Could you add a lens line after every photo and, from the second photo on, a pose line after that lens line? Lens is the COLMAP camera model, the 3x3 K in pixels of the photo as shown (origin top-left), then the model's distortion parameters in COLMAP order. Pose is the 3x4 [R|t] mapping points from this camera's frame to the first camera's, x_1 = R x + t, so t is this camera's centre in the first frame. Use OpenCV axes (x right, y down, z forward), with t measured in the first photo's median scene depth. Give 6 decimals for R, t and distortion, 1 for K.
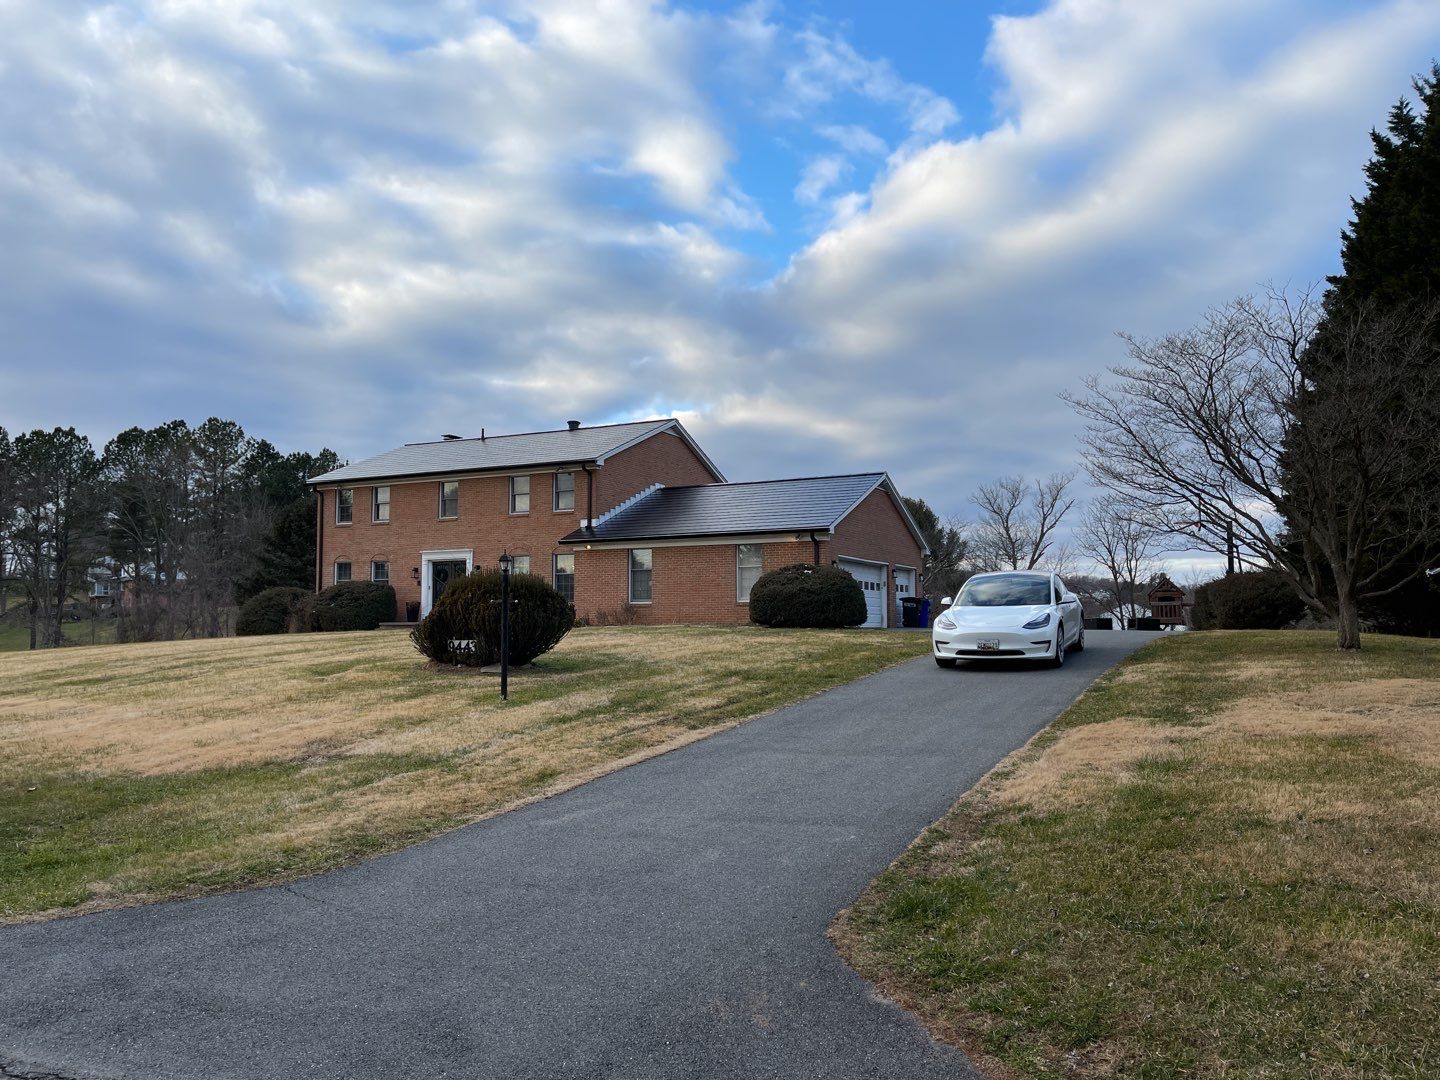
lens RADIAL K [[1108.3, 0, 726.8], [0, 1108.3, 526.9], [0, 0, 1]] dist [0.067805, -0.096208]
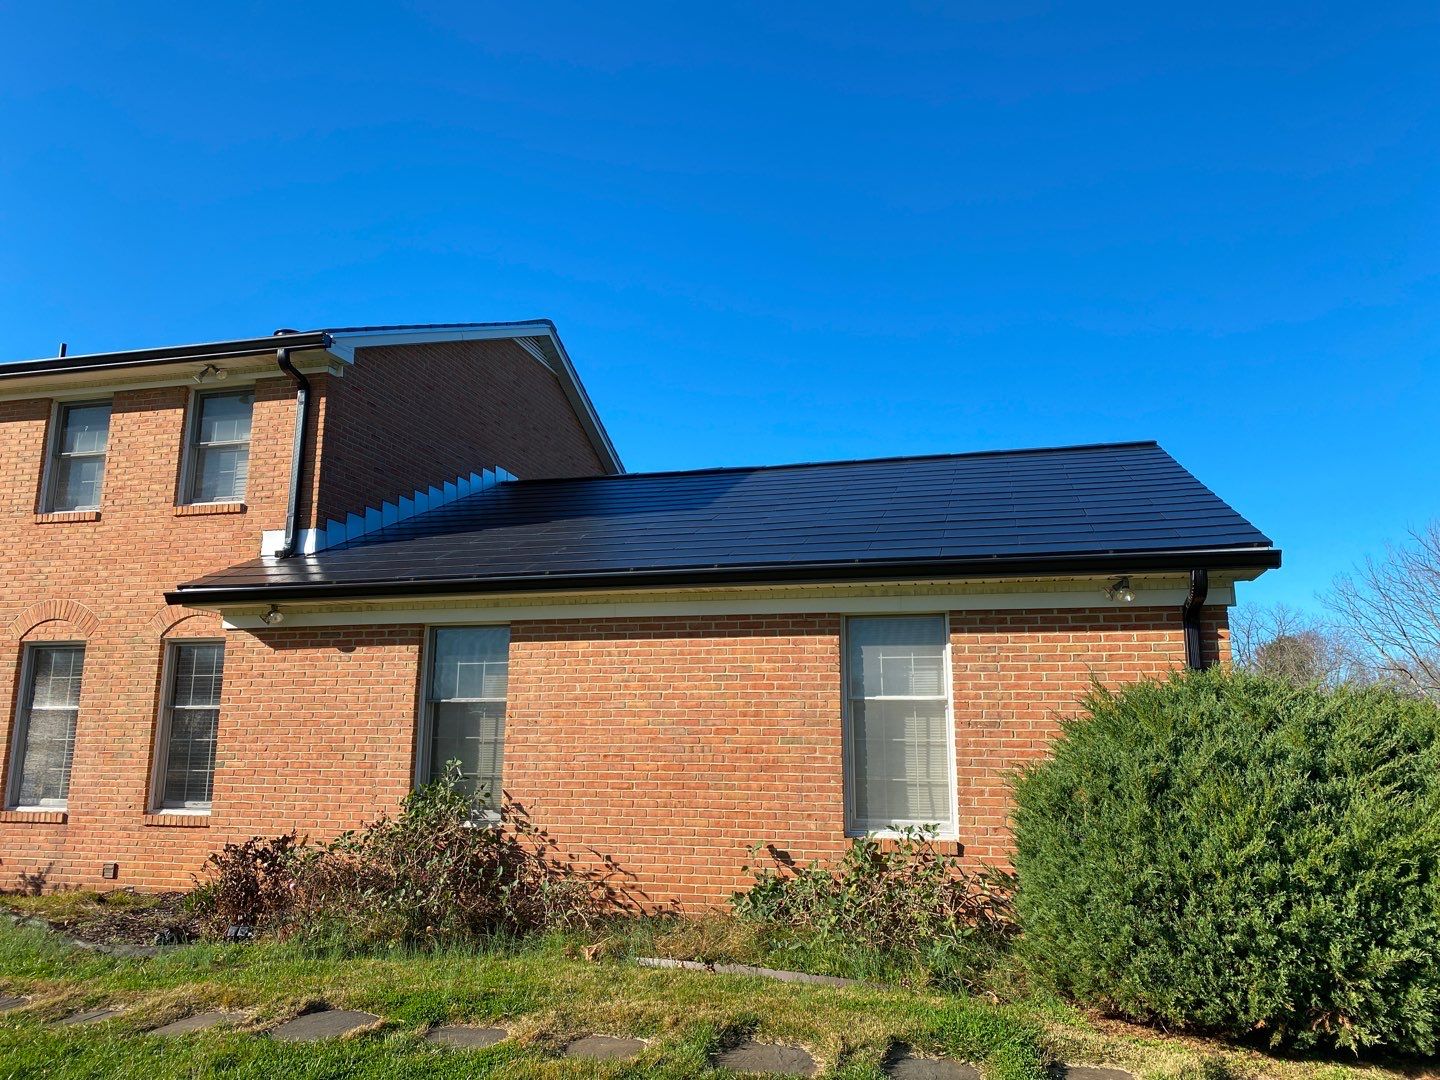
lens RADIAL K [[1120.7, 0, 710.2], [0, 1120.7, 528.2], [0, 0, 1]] dist [0.071949, -0.120794]
pose [[0.982448, 0.047331, 0.180430, -0.062994], [-0.028365, 0.993931, -0.106286, 0.021402], [-0.184365, 0.099303, 0.977828, 0.635442]]
